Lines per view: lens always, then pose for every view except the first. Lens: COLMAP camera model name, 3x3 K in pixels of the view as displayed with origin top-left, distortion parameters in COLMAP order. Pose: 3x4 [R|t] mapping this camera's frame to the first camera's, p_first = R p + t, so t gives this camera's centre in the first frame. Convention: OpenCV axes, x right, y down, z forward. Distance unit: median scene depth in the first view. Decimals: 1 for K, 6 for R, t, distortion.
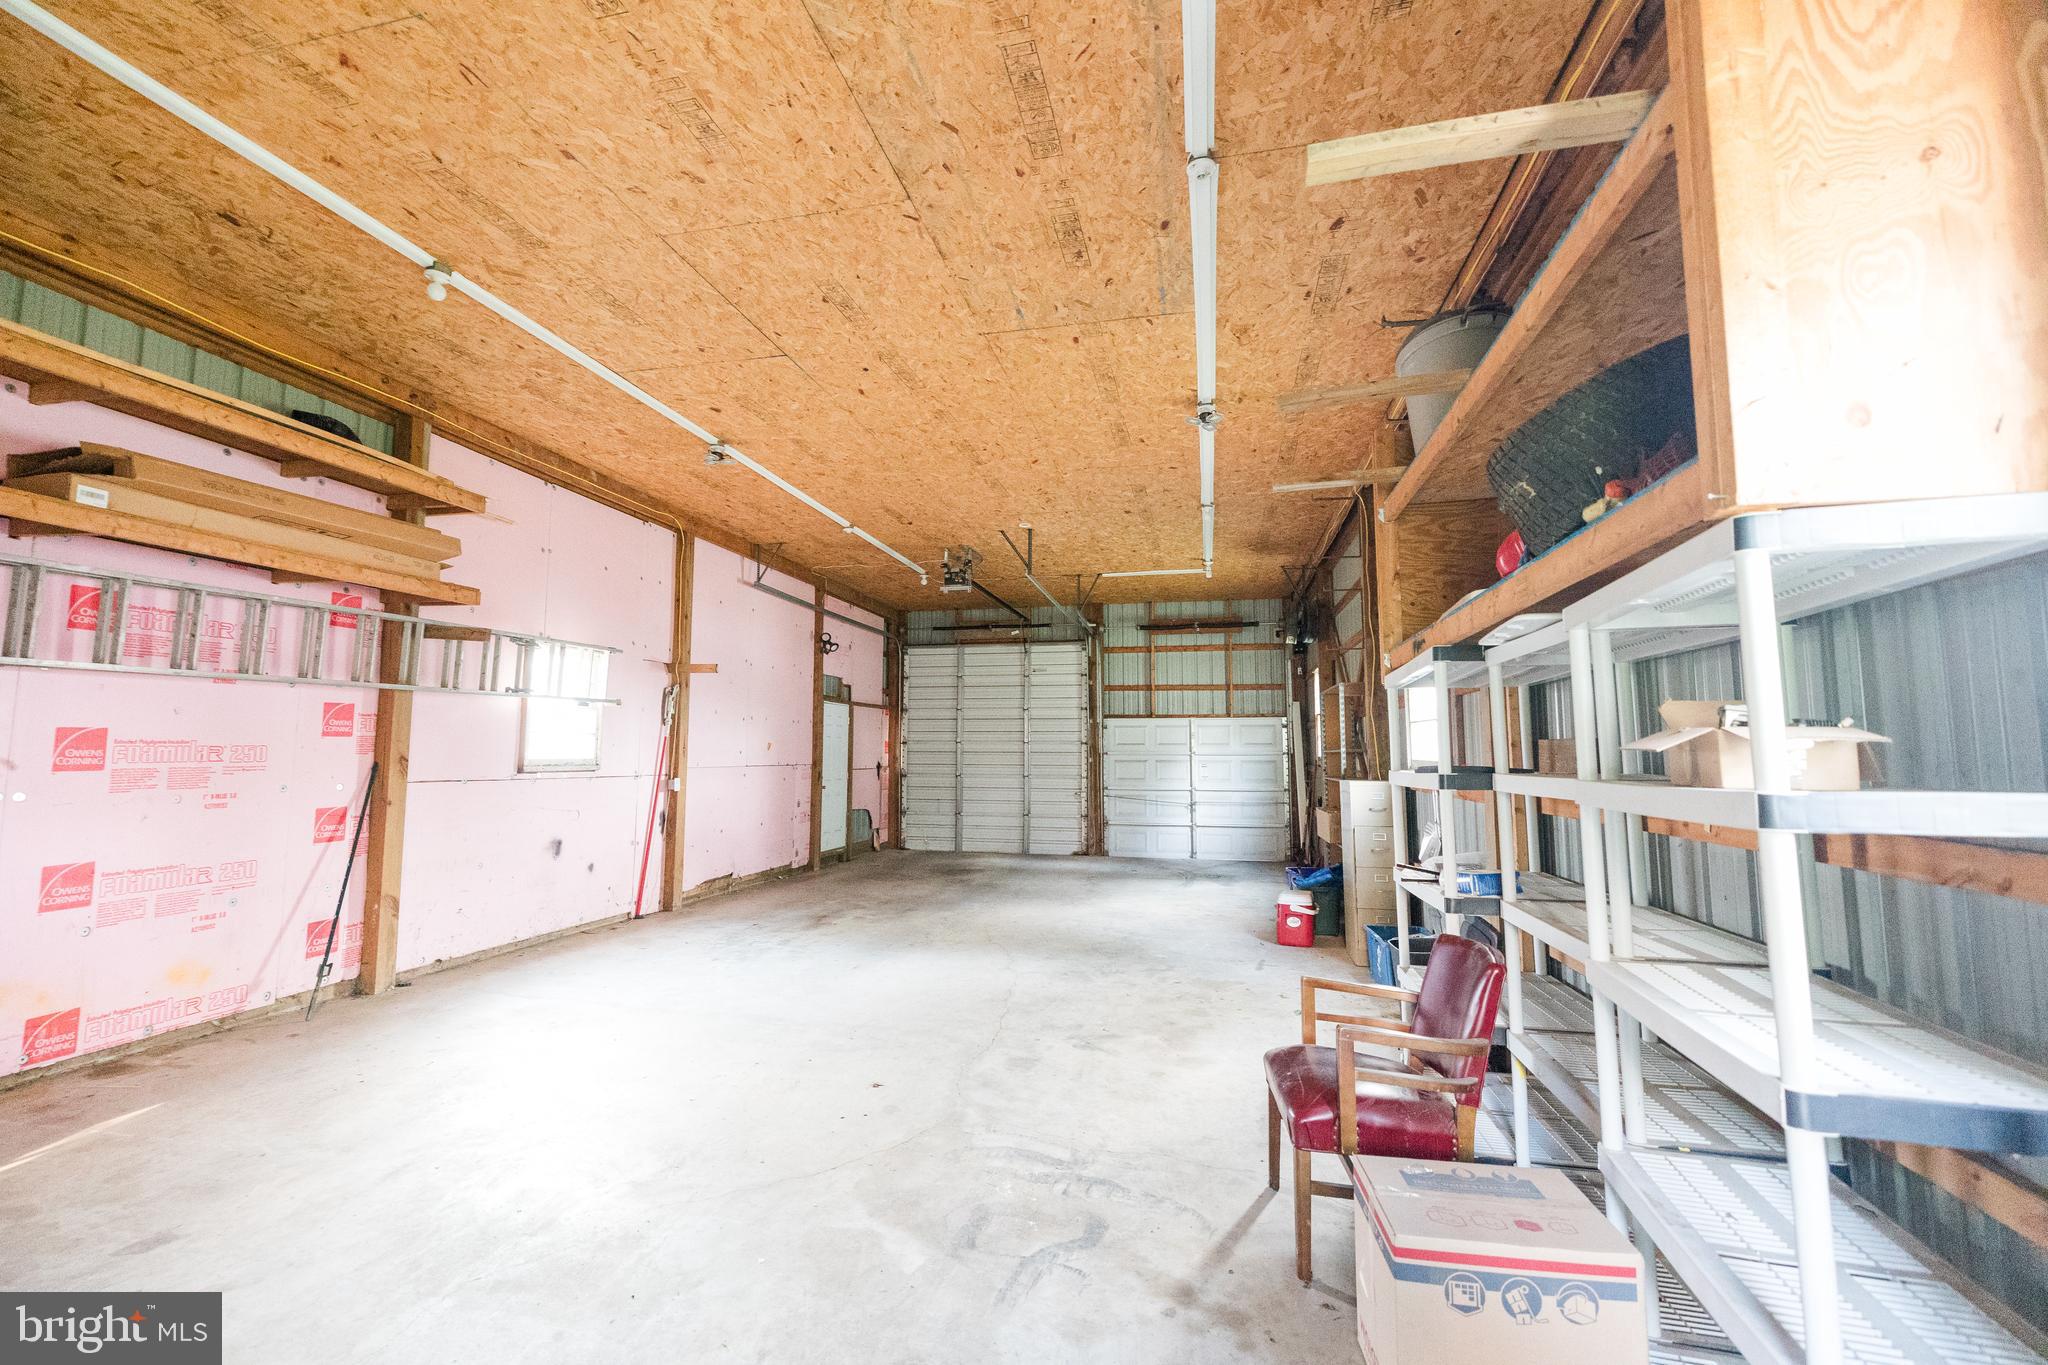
lens RADIAL K [[858.1, 0, 1017.0], [0, 858.1, 673.1], [0, 0, 1]] dist [0.003766, -0.000439]
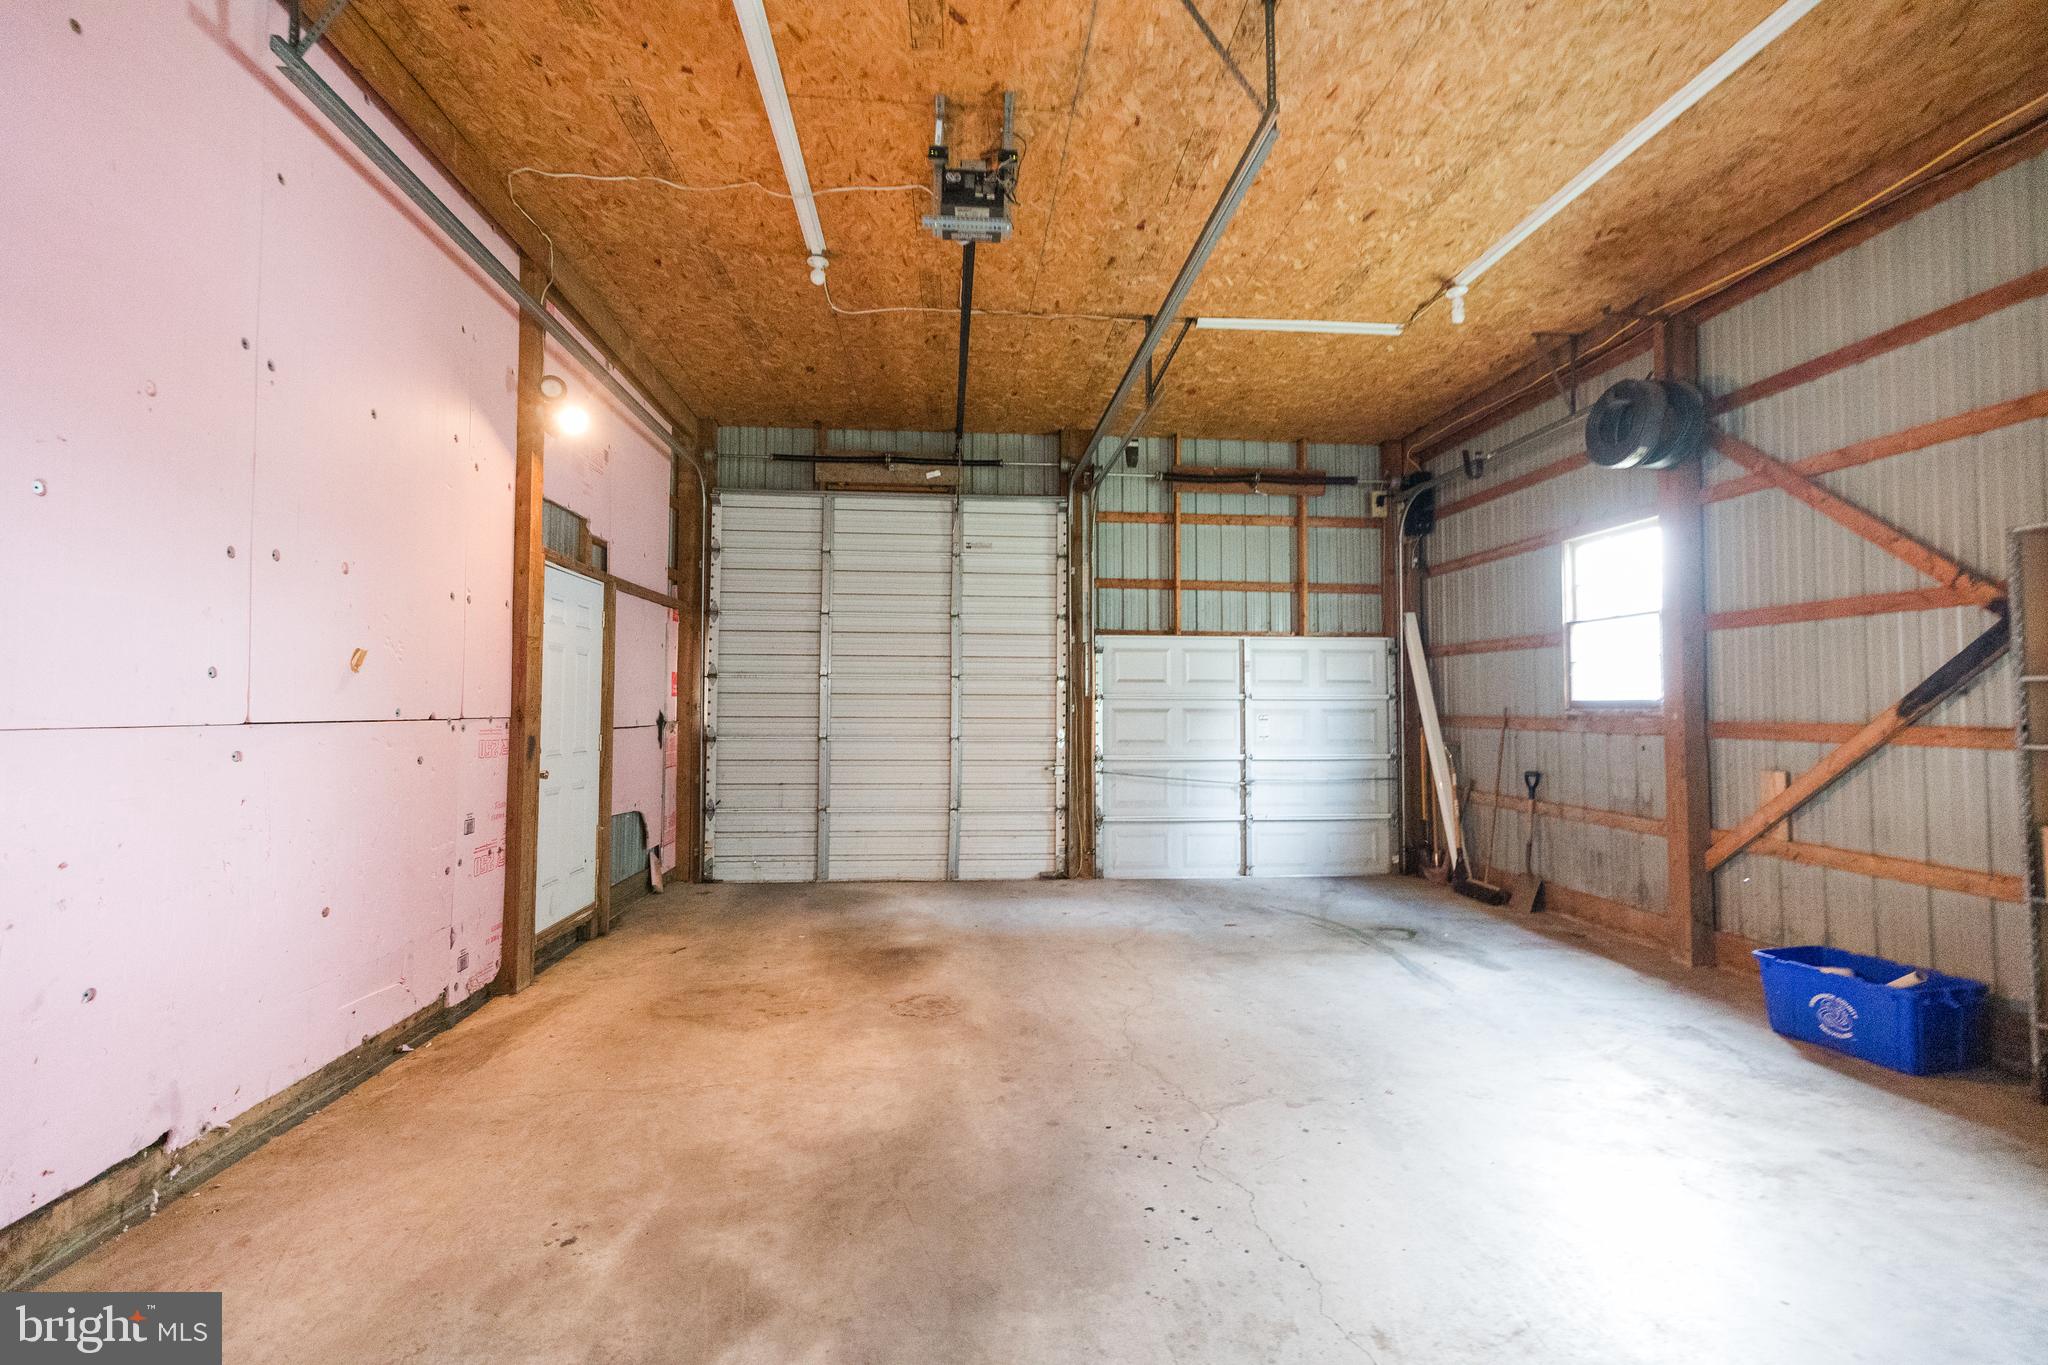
lens RADIAL K [[858.1, 0, 1017.2], [0, 858.1, 668.2], [0, 0, 1]] dist [0.003766, -0.000439]
pose [[0.953802, 0.014211, 0.300099, -0.116835], [-0.028670, 0.998627, 0.043835, 0.051642], [-0.299064, -0.050414, 0.952900, 0.479375]]
